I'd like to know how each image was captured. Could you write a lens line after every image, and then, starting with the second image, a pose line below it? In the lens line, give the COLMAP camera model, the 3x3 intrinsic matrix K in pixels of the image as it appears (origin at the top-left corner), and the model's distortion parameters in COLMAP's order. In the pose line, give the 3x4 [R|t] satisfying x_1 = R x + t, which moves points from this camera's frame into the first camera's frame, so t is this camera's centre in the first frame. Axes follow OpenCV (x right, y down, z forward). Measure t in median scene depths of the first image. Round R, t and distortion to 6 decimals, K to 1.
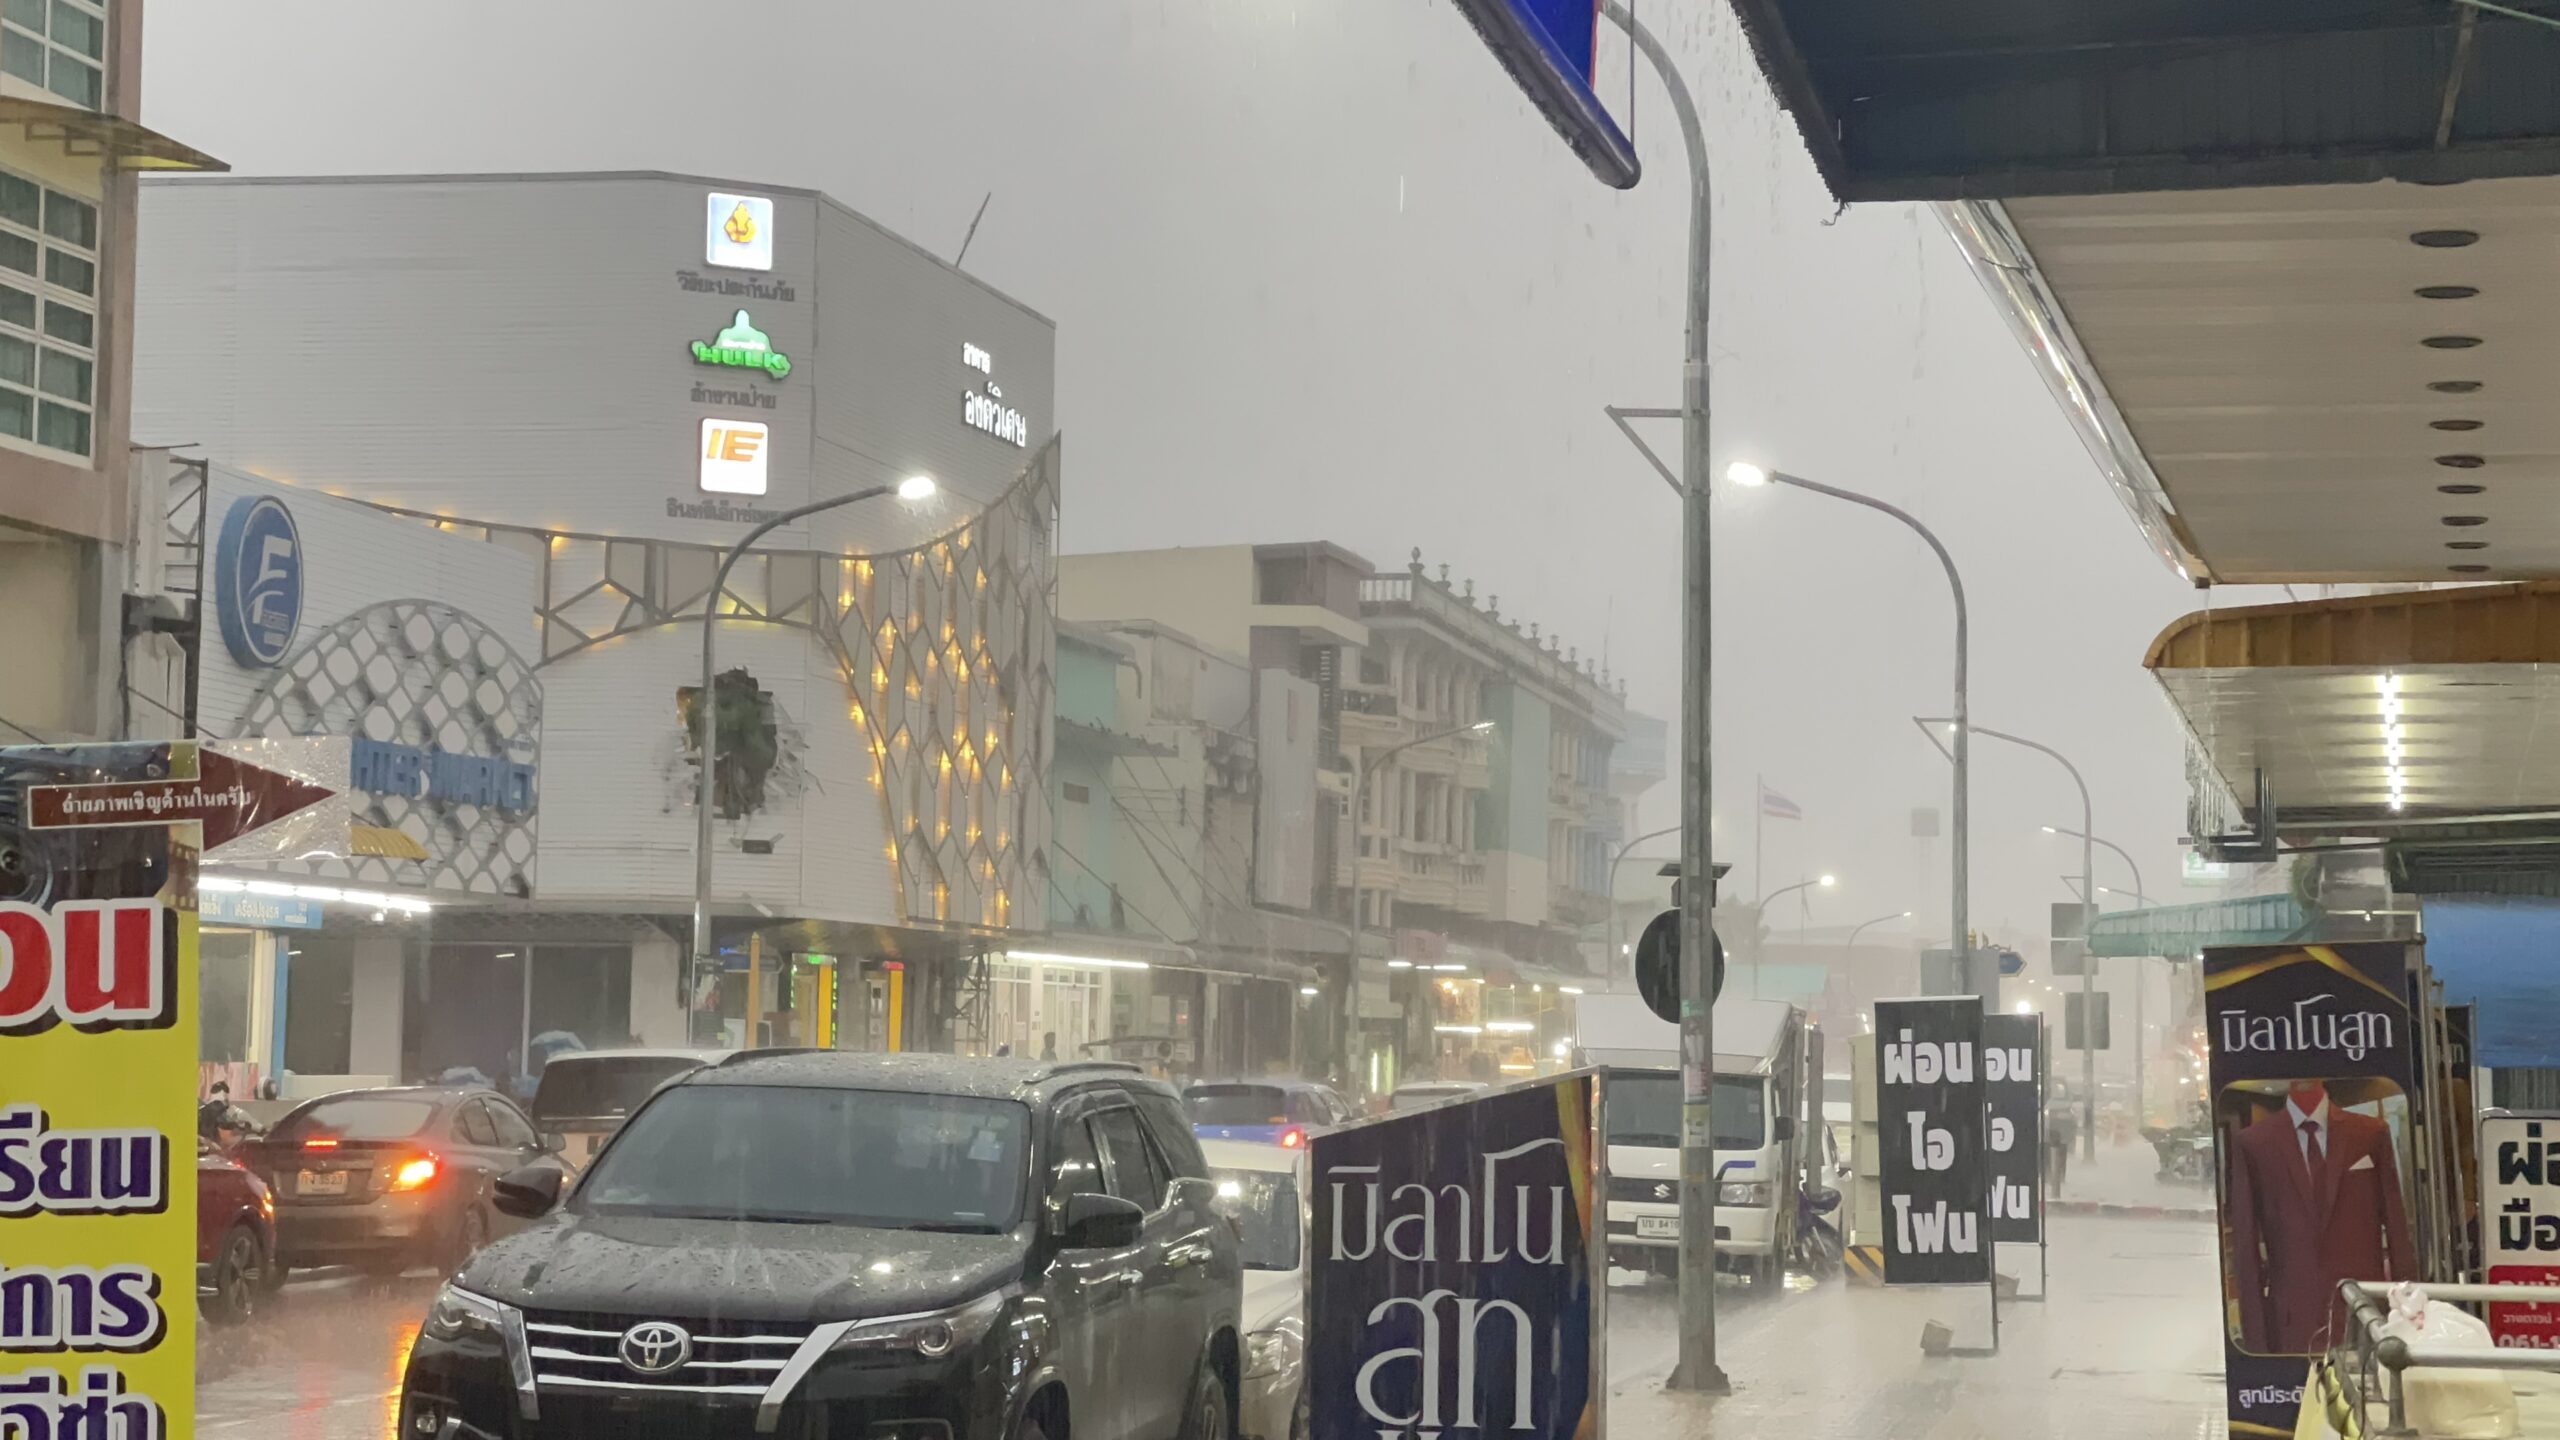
lens RADIAL K [[5727.1, 0, 1278.6], [0, 5727.1, 716.9], [0, 0, 1]] dist [0.117883, 0.000000]
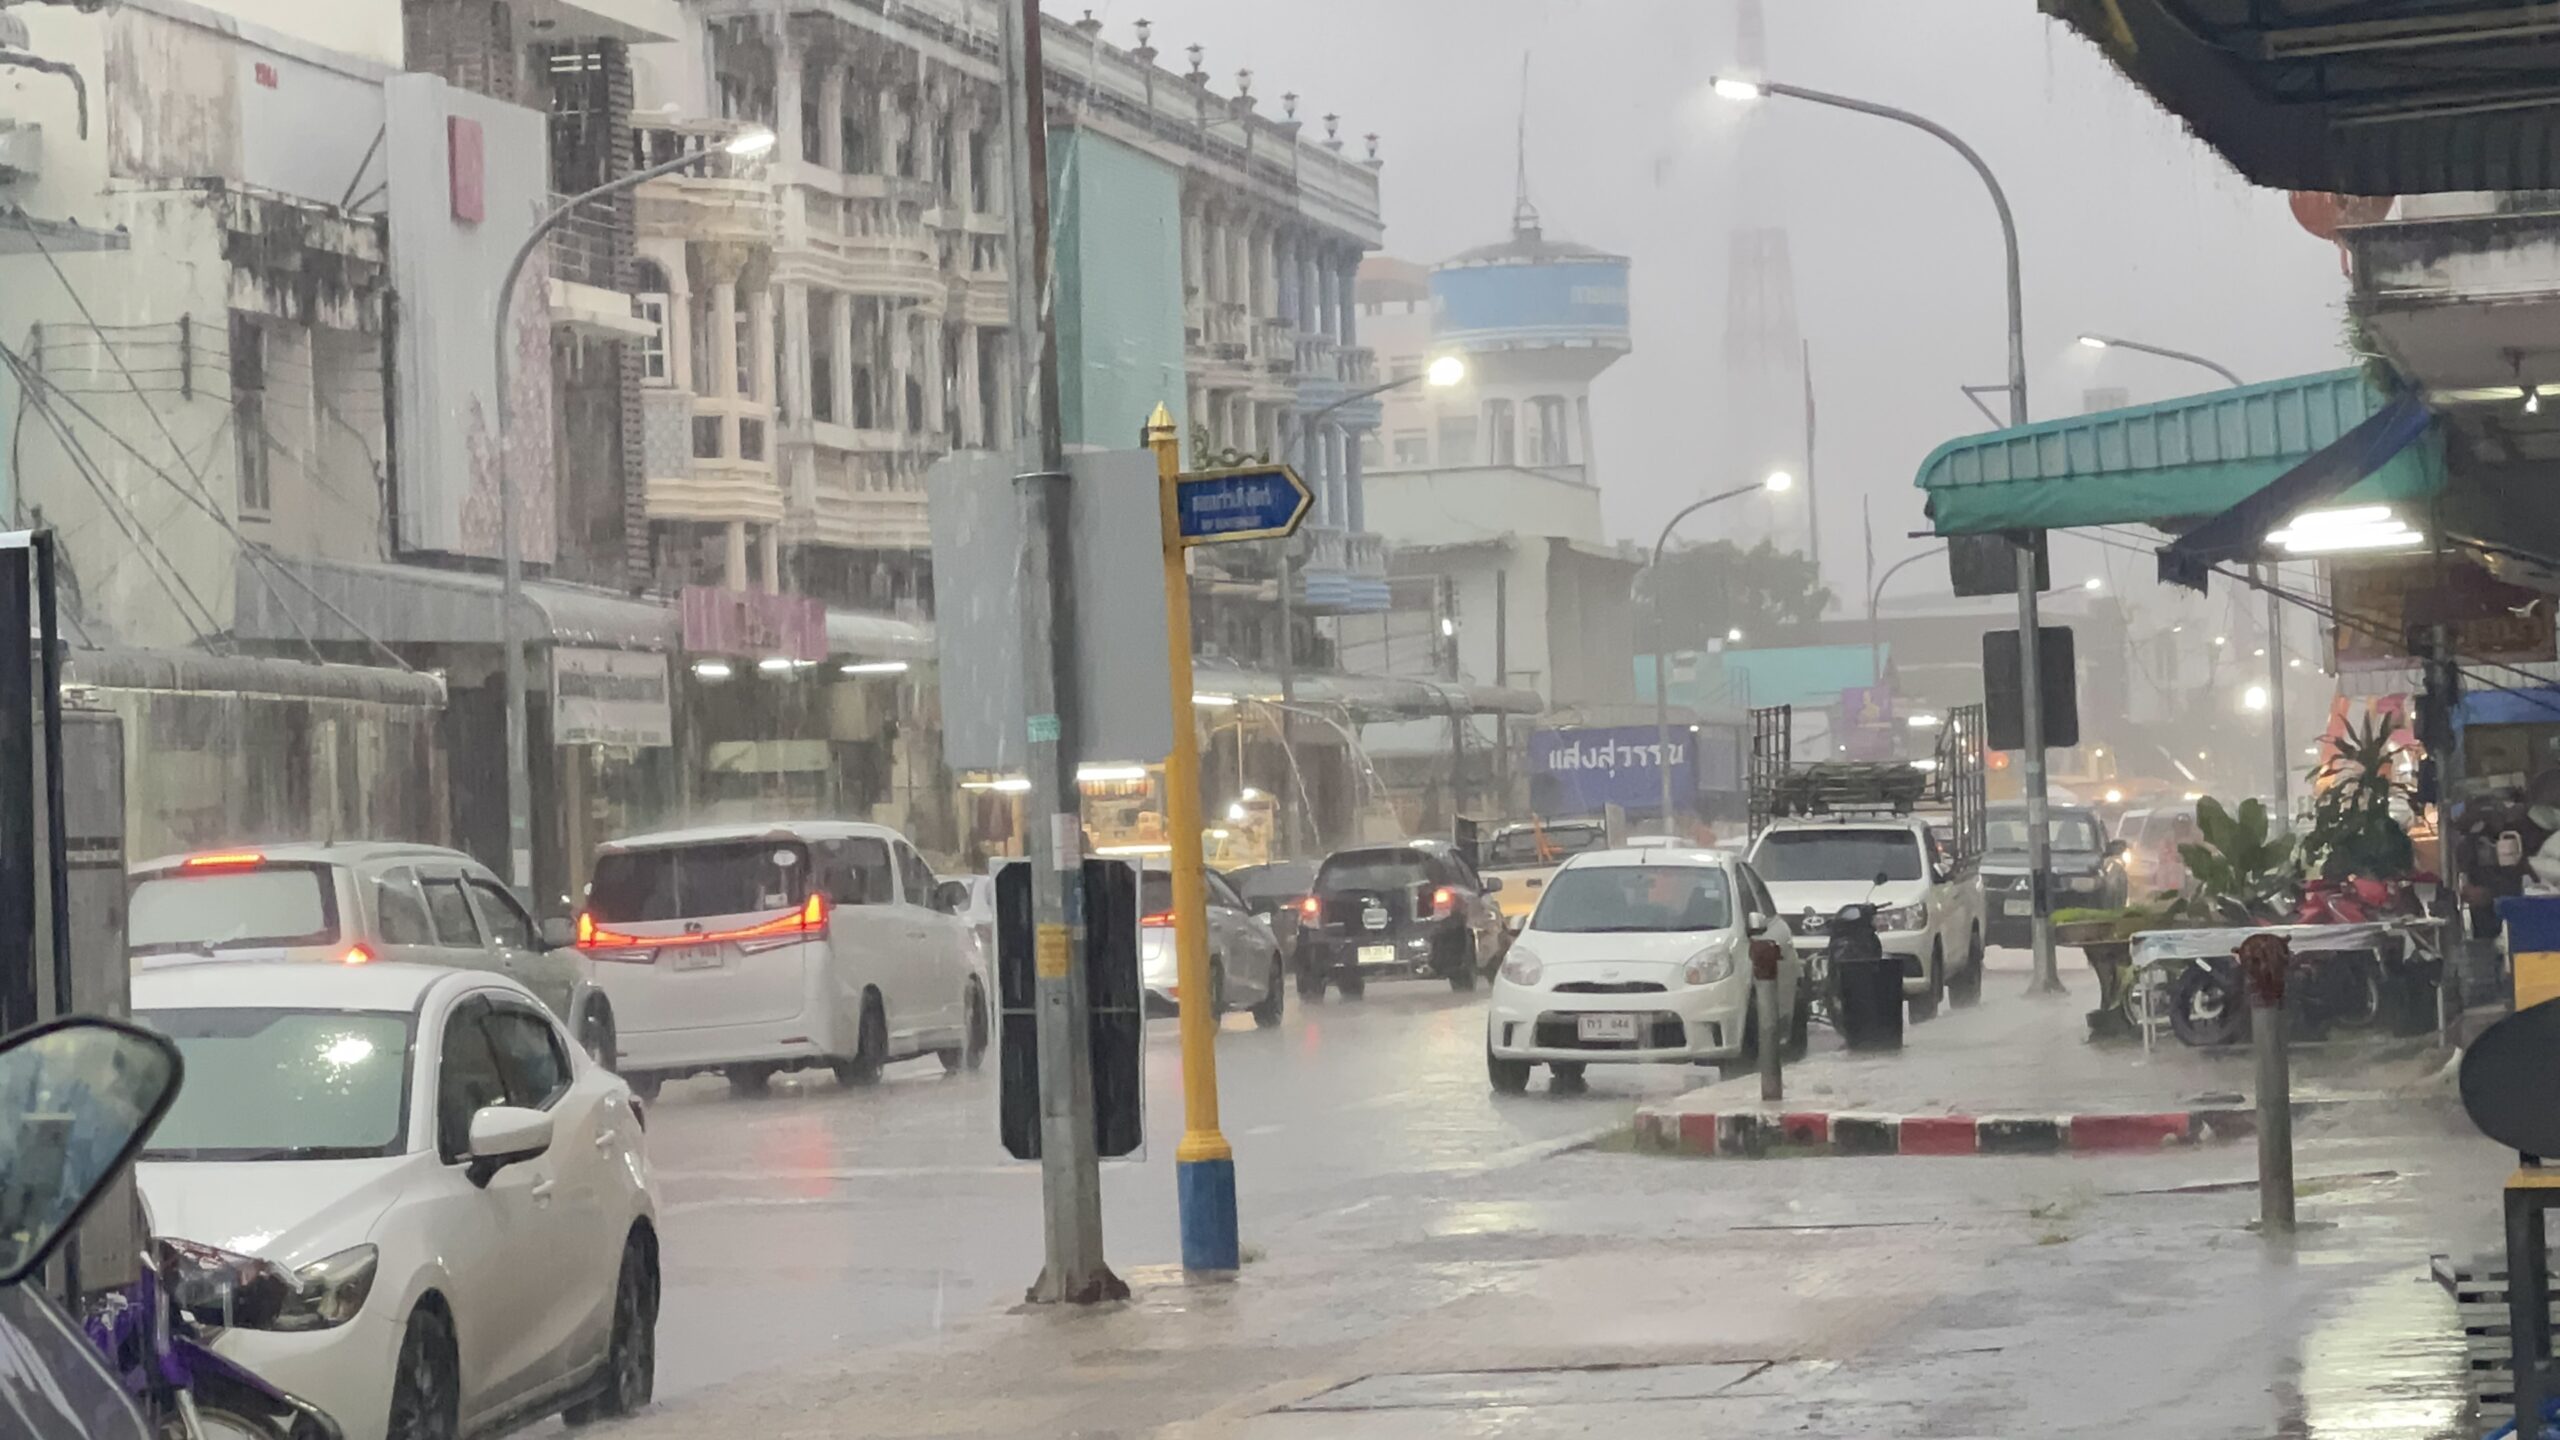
lens RADIAL K [[8909.7, 0, 1280.4], [0, 8909.7, 718.7], [0, 0, 1]] dist [-0.451741, 0.000000]
pose [[0.998305, -0.056653, 0.013334, 0.060299], [0.055991, 0.997388, 0.045635, 0.016151], [-0.015885, -0.044811, 0.998869, 0.236056]]
